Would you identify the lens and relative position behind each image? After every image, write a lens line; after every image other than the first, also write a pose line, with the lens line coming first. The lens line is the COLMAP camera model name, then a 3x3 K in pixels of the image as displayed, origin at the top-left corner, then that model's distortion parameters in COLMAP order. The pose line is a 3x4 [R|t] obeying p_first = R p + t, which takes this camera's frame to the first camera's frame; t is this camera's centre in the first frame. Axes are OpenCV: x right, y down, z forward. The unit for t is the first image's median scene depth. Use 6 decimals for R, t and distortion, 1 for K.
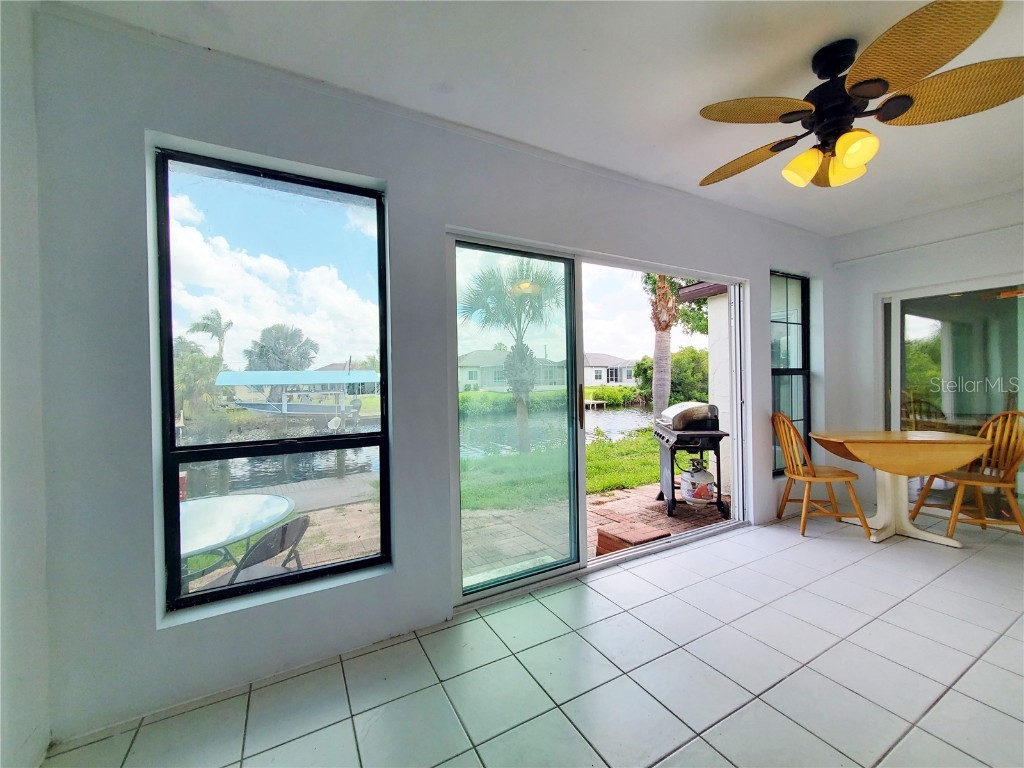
lens RADIAL K [[408.1, 0, 511.2], [0, 408.1, 378.8], [0, 0, 1]] dist [0.001955, 0.000134]
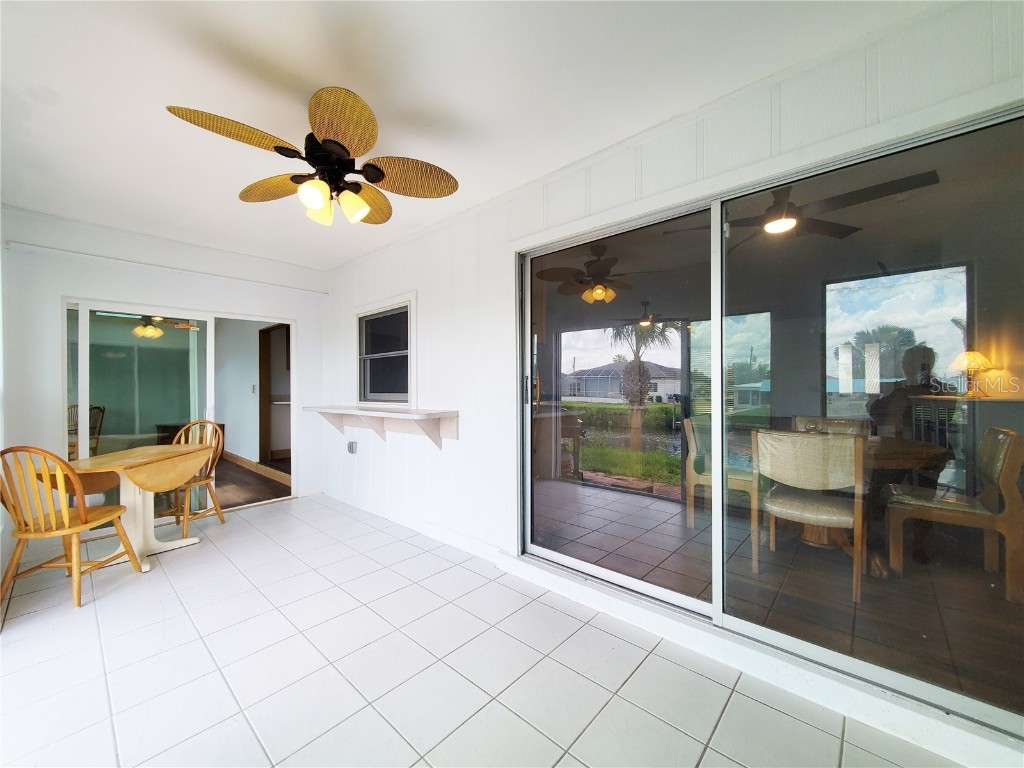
lens RADIAL K [[408.1, 0, 511.6], [0, 408.1, 386.9], [0, 0, 1]] dist [0.001955, 0.000134]
pose [[-0.321927, 0.016364, 0.946623, -0.256263], [0.018602, 0.999767, -0.010957, 0.007948], [-0.946582, 0.014081, -0.322156, 0.499066]]
